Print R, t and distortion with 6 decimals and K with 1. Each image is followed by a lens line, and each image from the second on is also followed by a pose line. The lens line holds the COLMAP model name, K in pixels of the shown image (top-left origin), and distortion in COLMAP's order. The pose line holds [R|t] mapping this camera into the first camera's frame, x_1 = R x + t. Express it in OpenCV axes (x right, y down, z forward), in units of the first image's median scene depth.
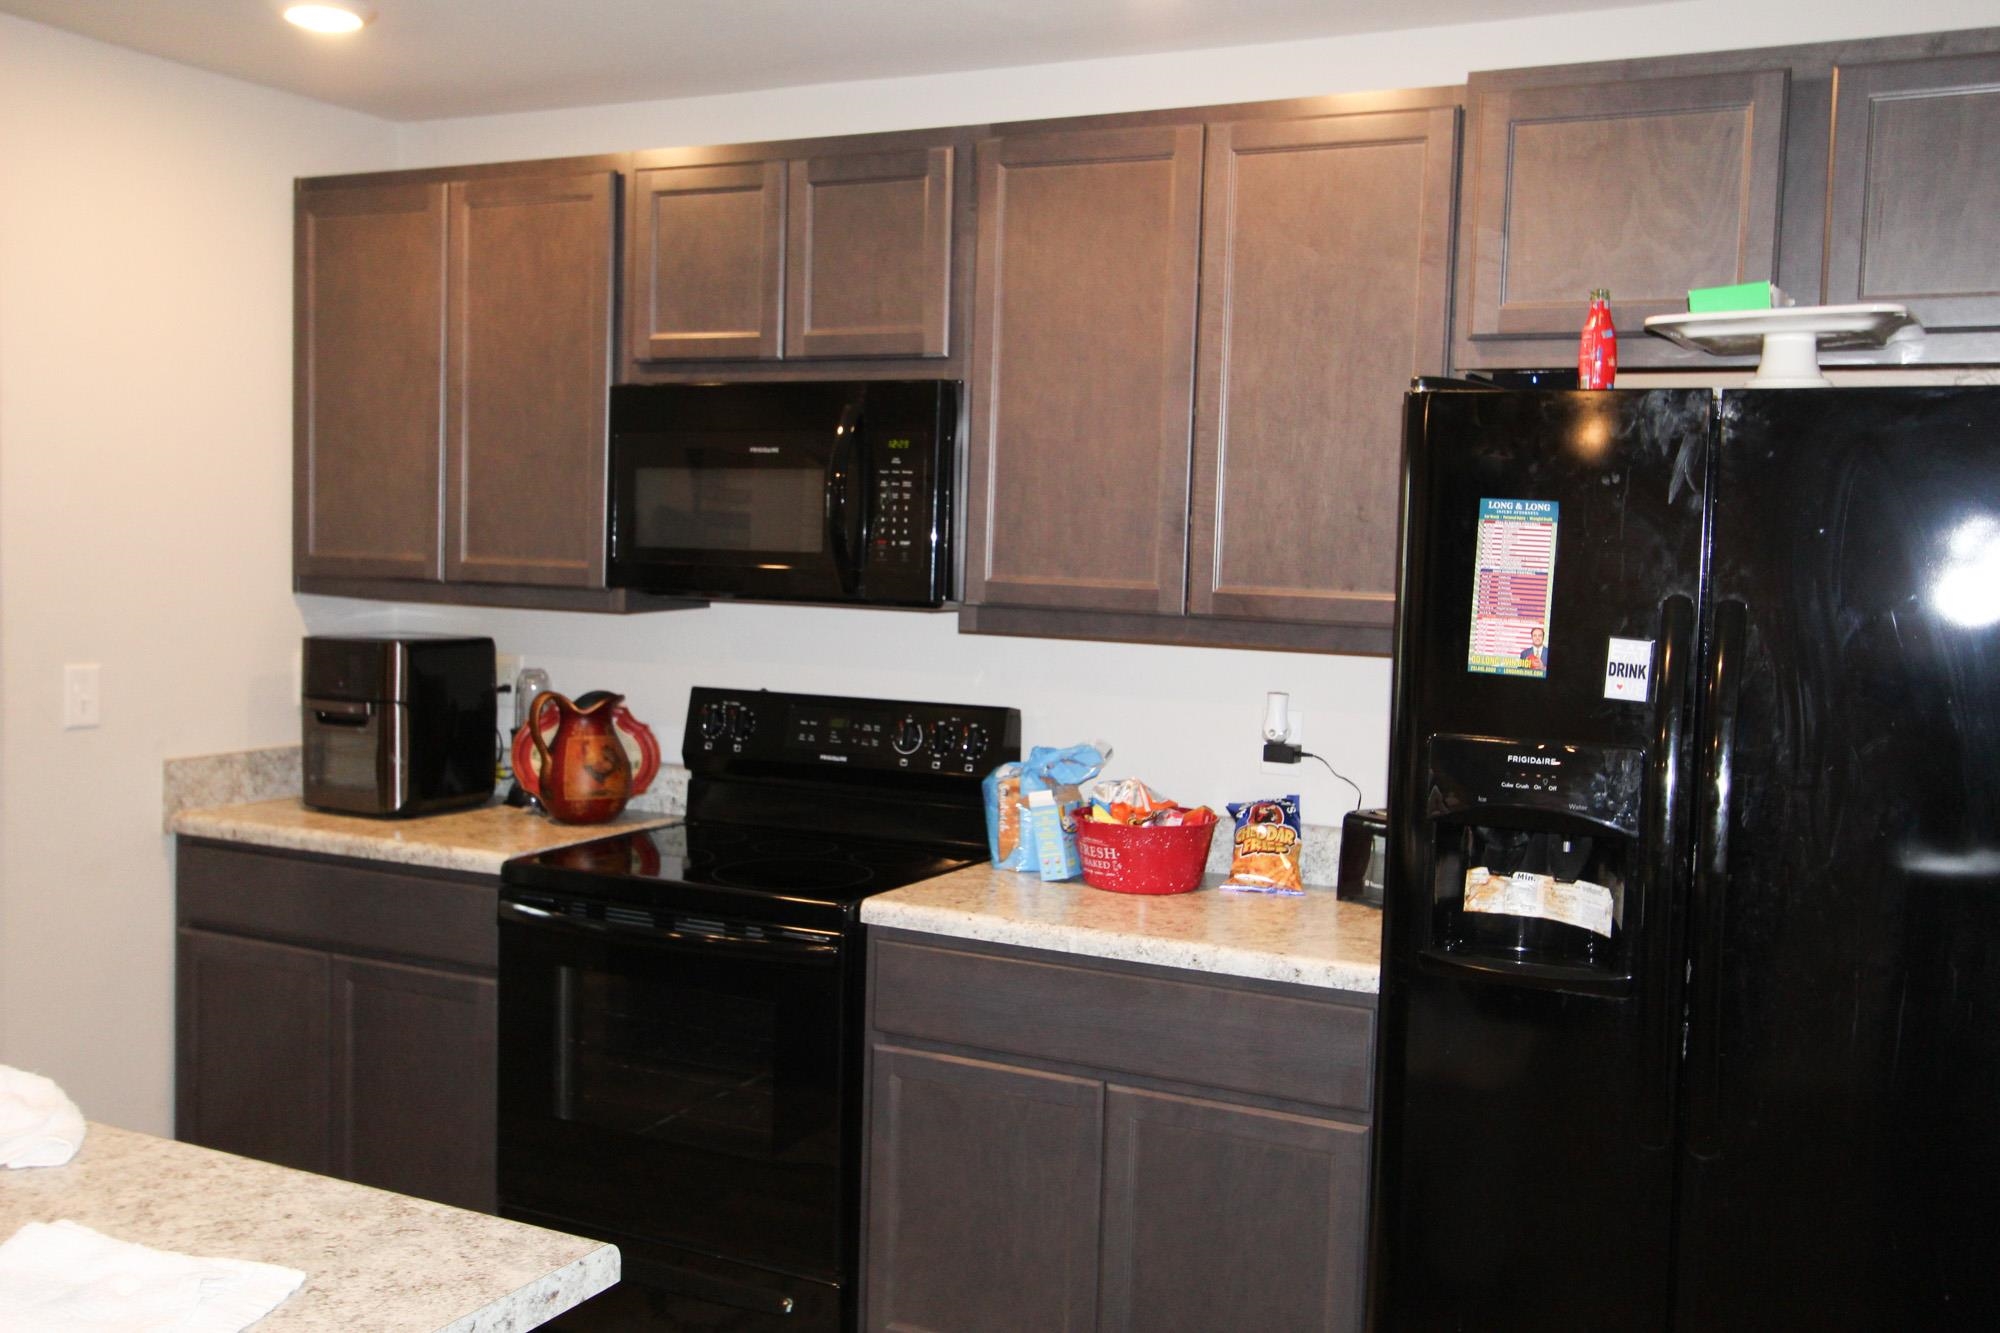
lens RADIAL K [[1905.3, 0, 995.2], [0, 1905.3, 655.3], [0, 0, 1]] dist [-0.003041, 0.050469]
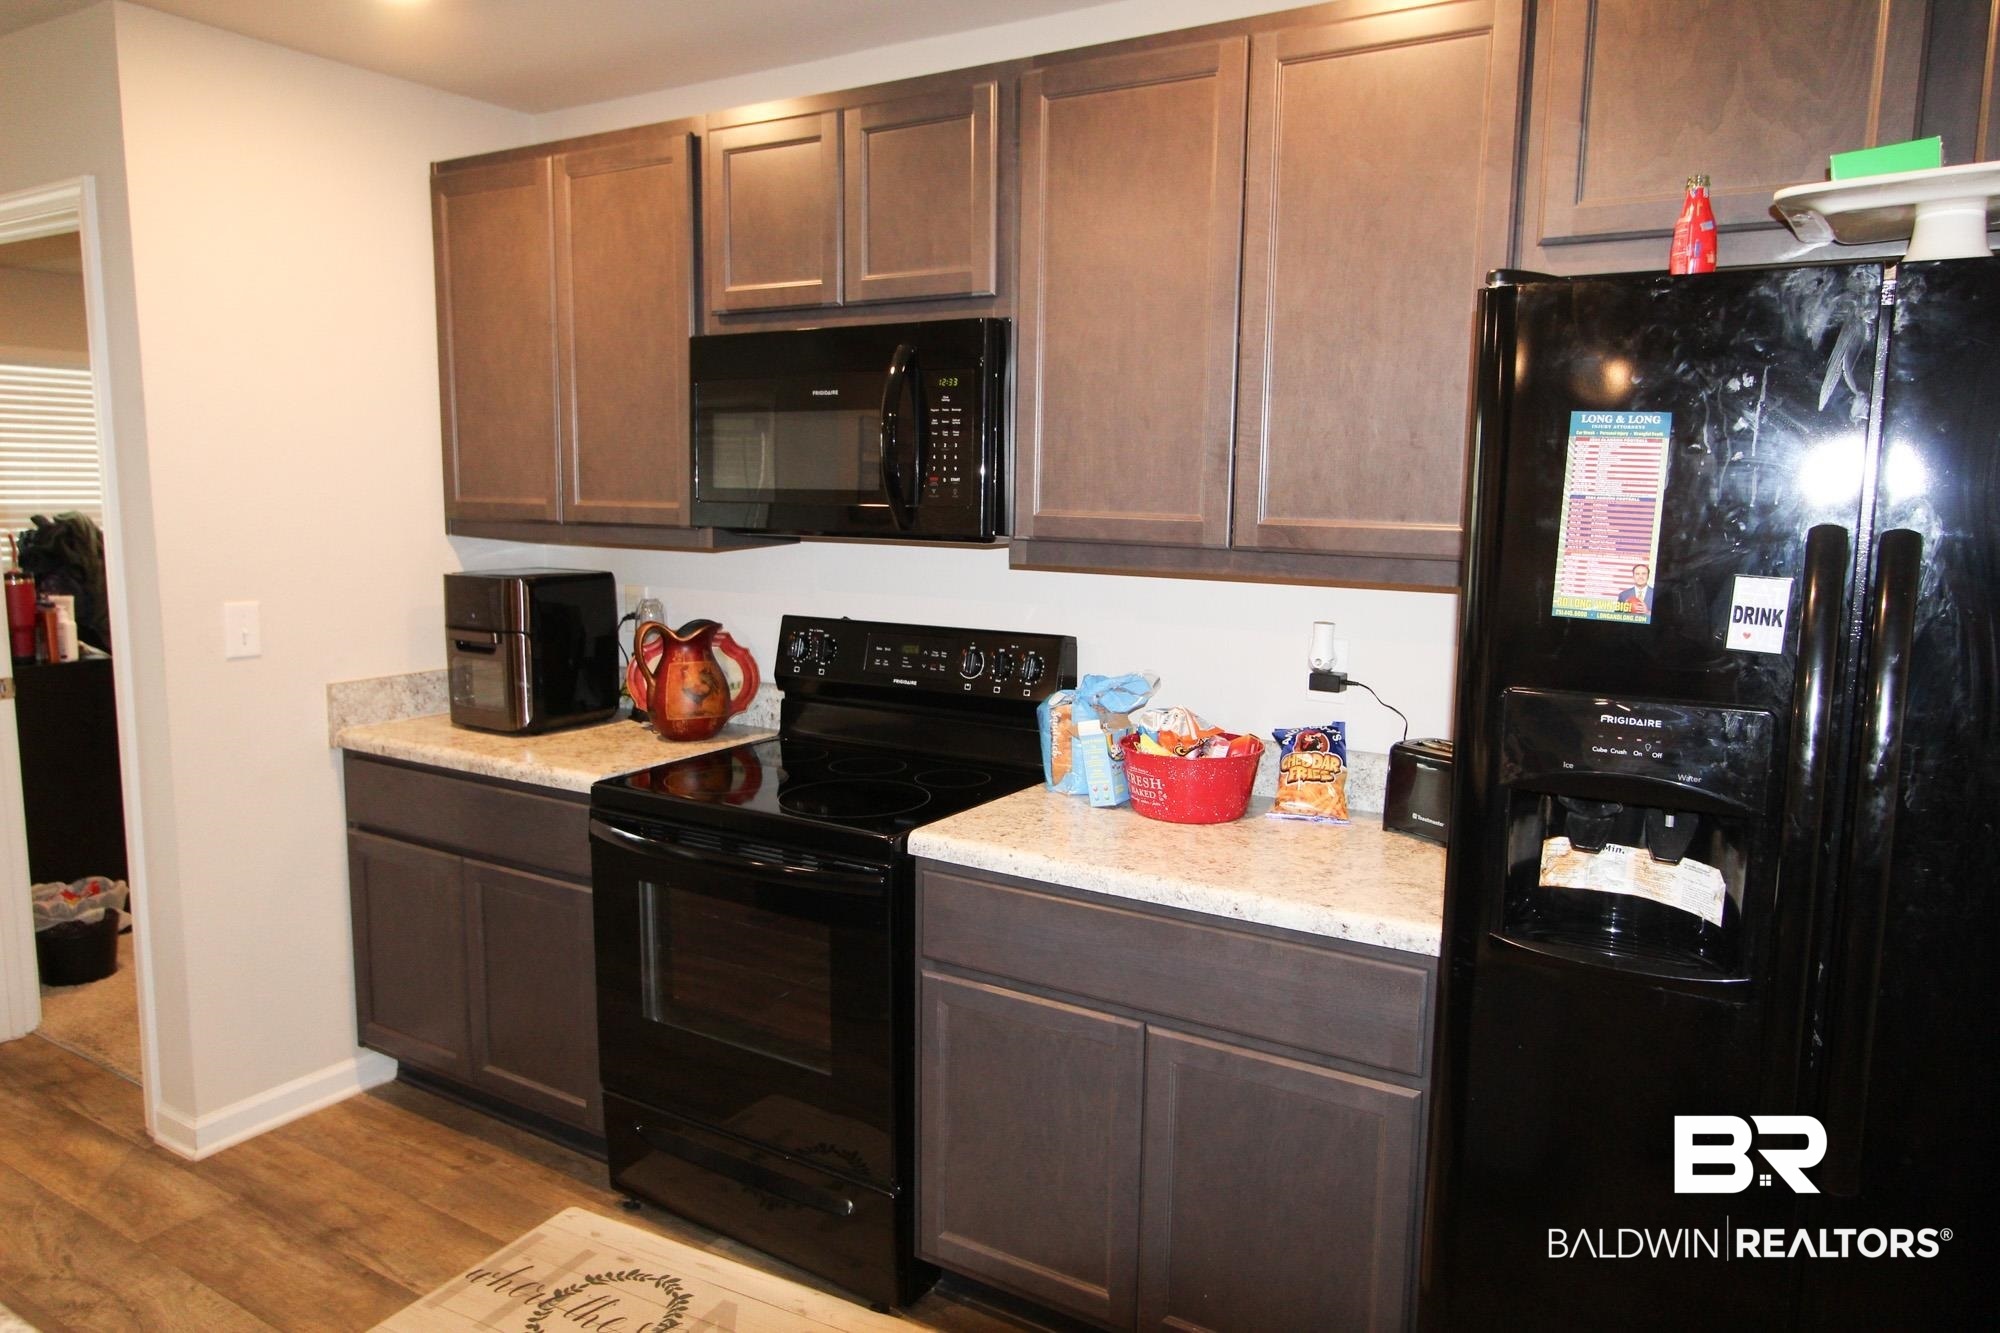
lens RADIAL K [[1341.1, 0, 1000.5], [0, 1341.1, 655.0], [0, 0, 1]] dist [-0.023738, 0.045439]
pose [[0.996251, -0.005160, -0.086359, 0.039273], [0.010855, 0.997786, 0.065609, -0.011997], [0.085829, -0.066300, 0.994101, 0.282361]]
